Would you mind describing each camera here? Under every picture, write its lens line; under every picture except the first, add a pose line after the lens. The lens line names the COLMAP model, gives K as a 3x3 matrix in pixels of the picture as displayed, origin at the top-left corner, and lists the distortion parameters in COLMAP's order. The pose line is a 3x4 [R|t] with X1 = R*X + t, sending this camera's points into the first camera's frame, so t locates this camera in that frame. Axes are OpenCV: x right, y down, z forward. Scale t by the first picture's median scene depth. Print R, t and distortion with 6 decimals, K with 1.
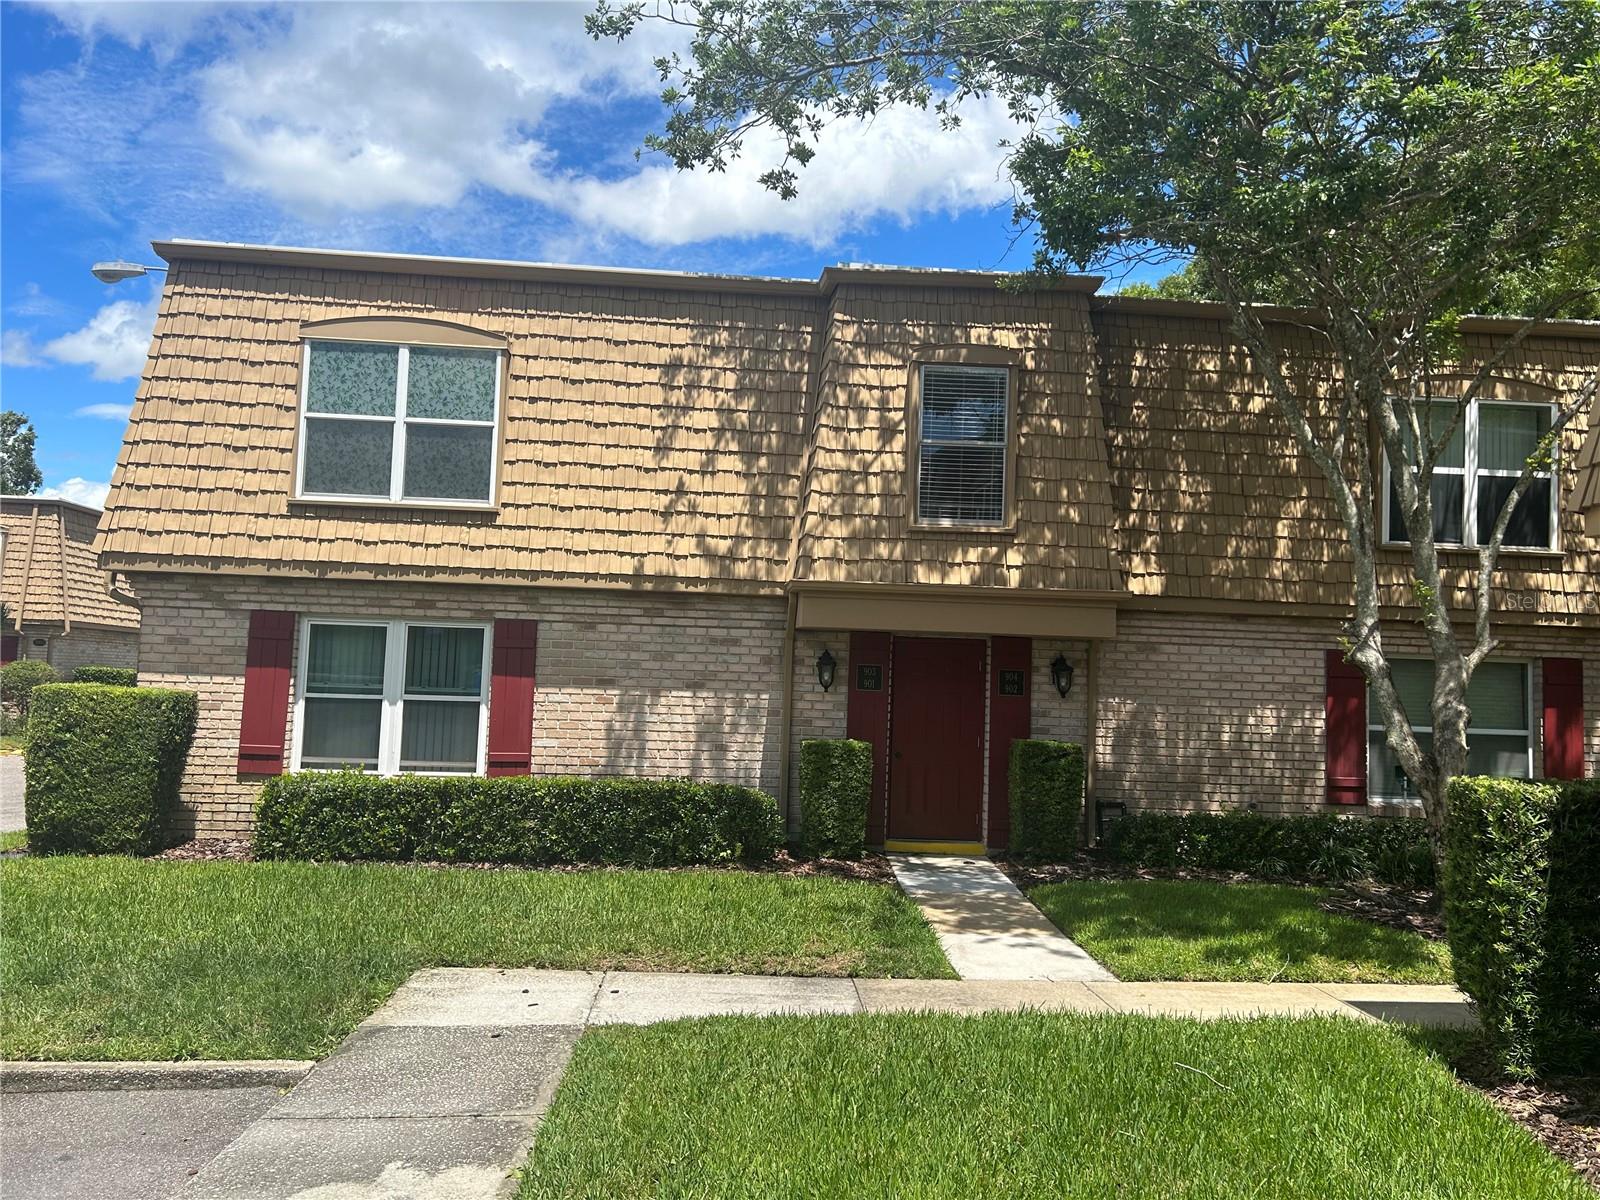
lens RADIAL K [[1163.1, 0, 800.0], [0, 1163.1, 600.0], [0, 0, 1]] dist [0.105346, -0.142531]
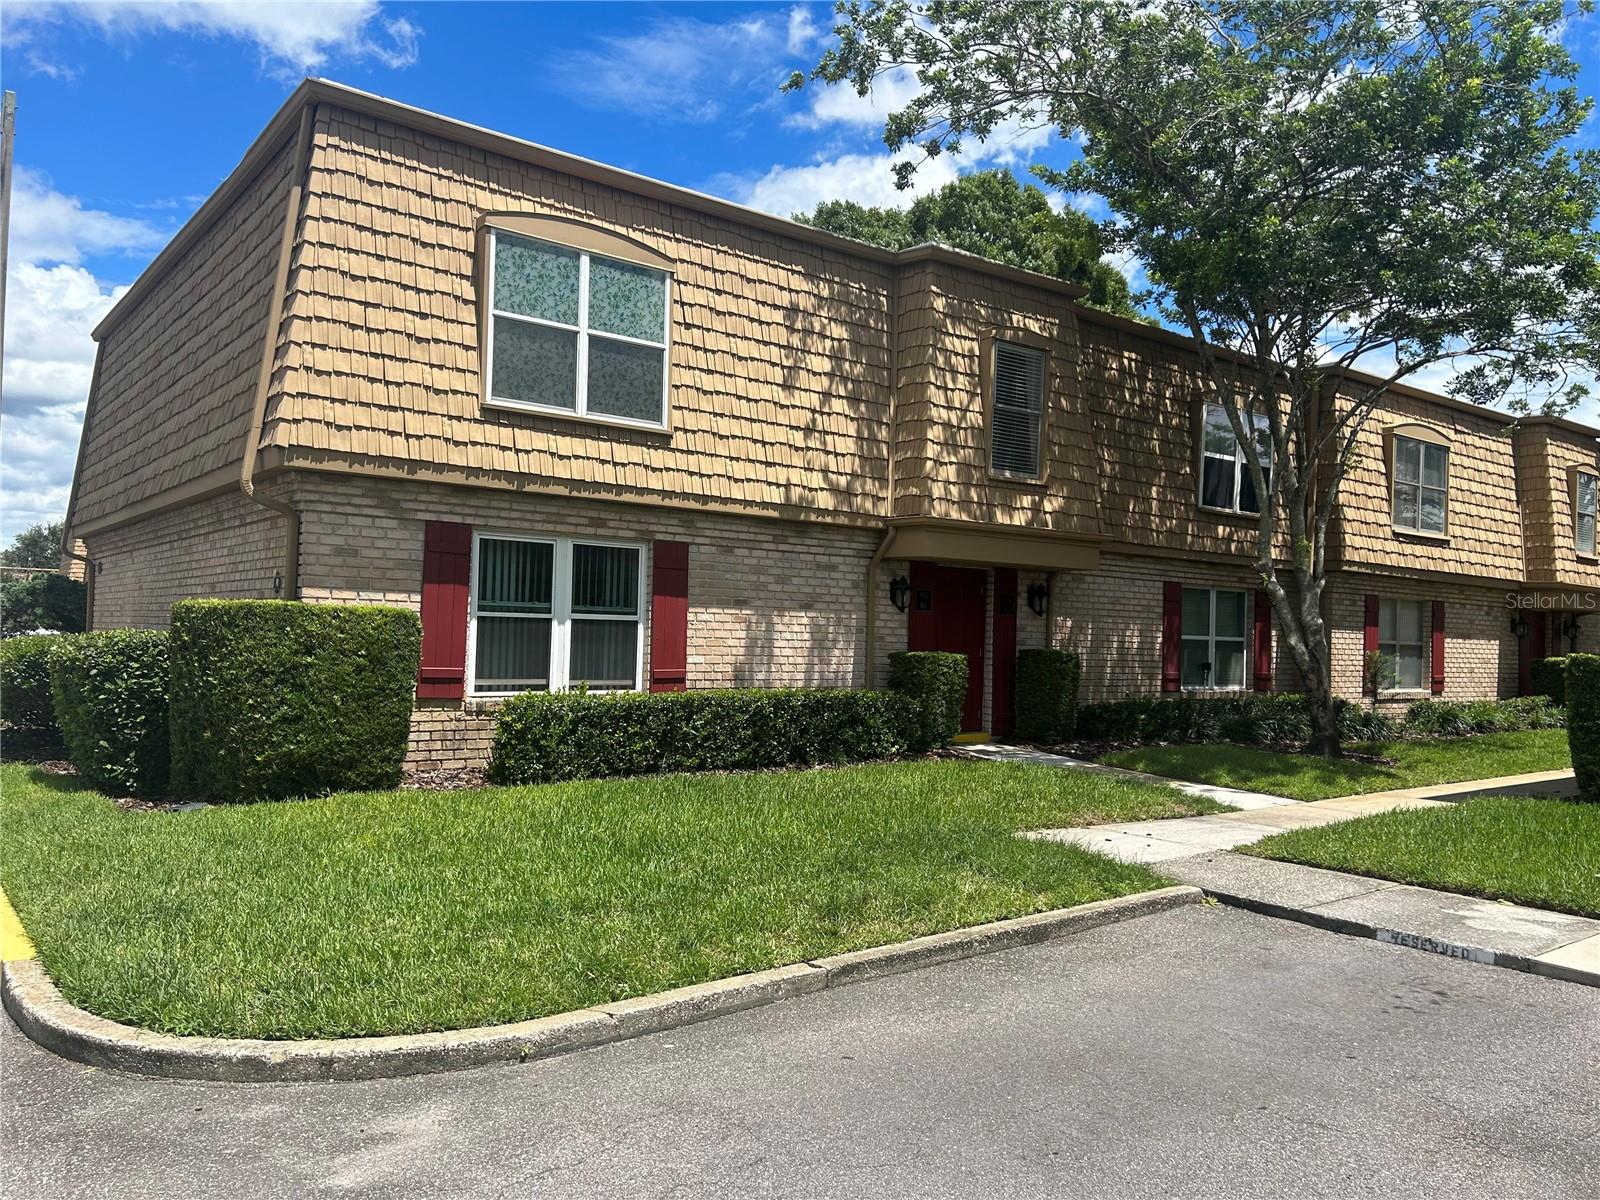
lens RADIAL K [[1163.1, 0, 800.0], [0, 1163.1, 600.0], [0, 0, 1]] dist [0.105346, -0.142531]
pose [[0.838314, 0.005885, 0.545157, -0.711948], [-0.037357, 0.998212, 0.046670, 0.016458], [-0.543907, -0.059489, 0.837034, 0.081600]]
